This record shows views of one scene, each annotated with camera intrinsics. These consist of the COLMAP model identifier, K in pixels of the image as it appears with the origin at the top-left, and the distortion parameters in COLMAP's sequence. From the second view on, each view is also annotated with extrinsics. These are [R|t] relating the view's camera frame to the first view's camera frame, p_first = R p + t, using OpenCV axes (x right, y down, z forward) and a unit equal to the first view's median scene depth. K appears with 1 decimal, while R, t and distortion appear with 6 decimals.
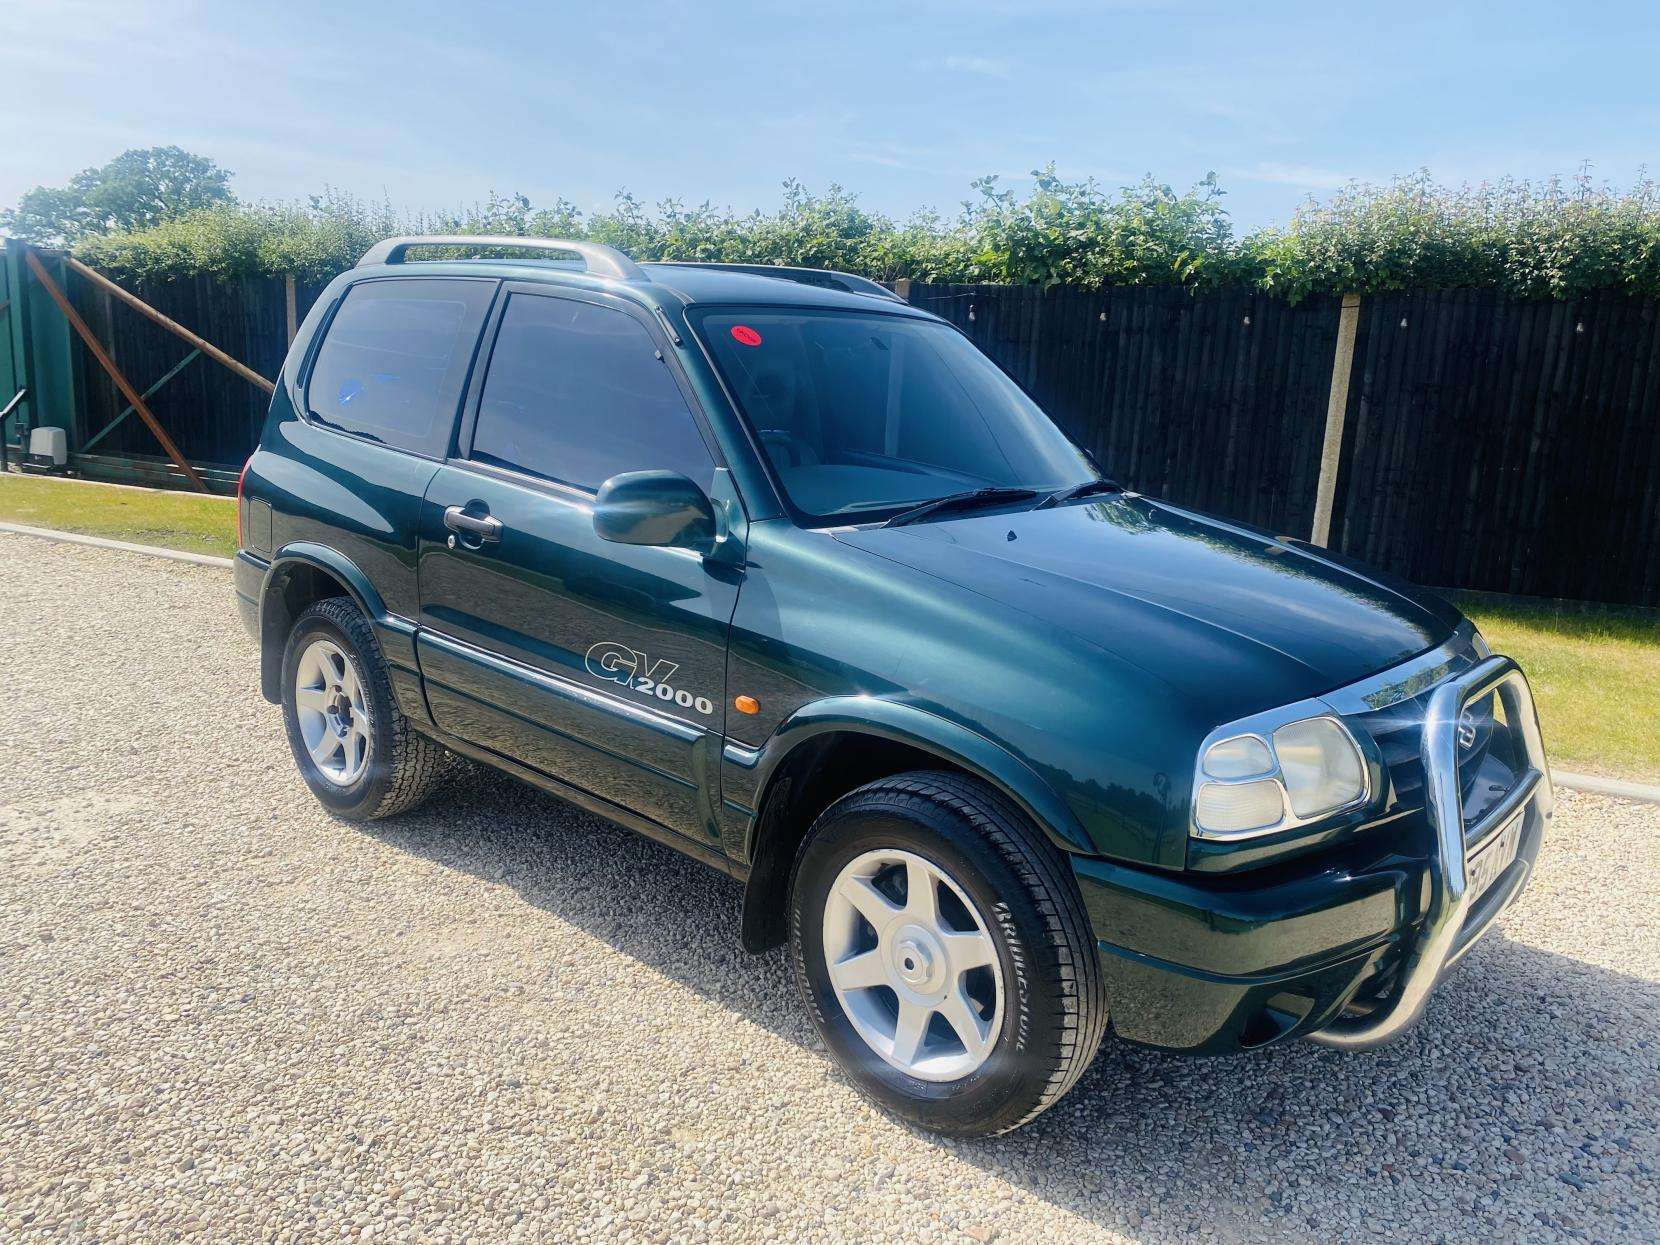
lens RADIAL K [[1300.0, 0, 835.3], [0, 1300.0, 593.1], [0, 0, 1]] dist [0.016636, -0.013599]
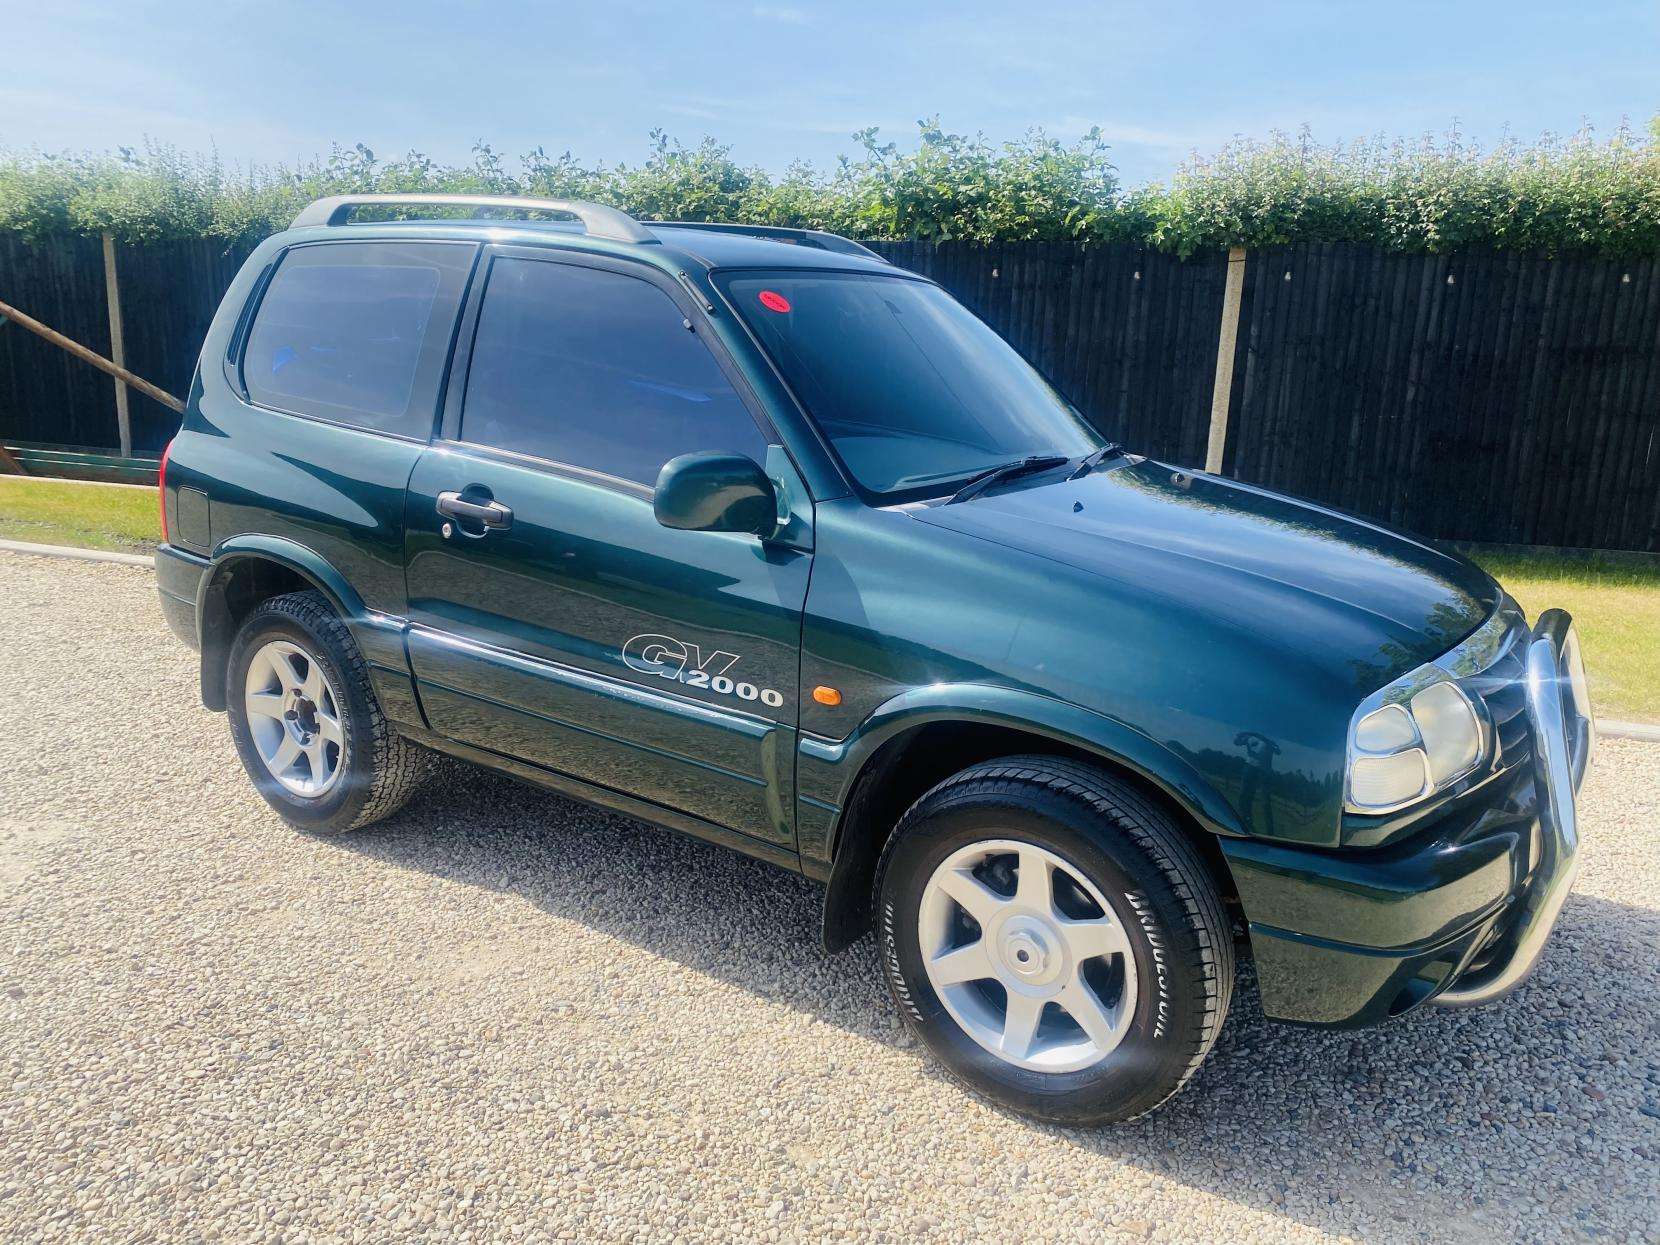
lens RADIAL K [[1300.0, 0, 835.3], [0, 1300.0, 593.1], [0, 0, 1]] dist [0.016636, -0.013599]
pose [[0.990475, -0.041634, 0.131248, -0.168042], [0.037251, 0.998669, 0.035682, -0.020674], [-0.132559, -0.030453, 0.990707, 0.056943]]
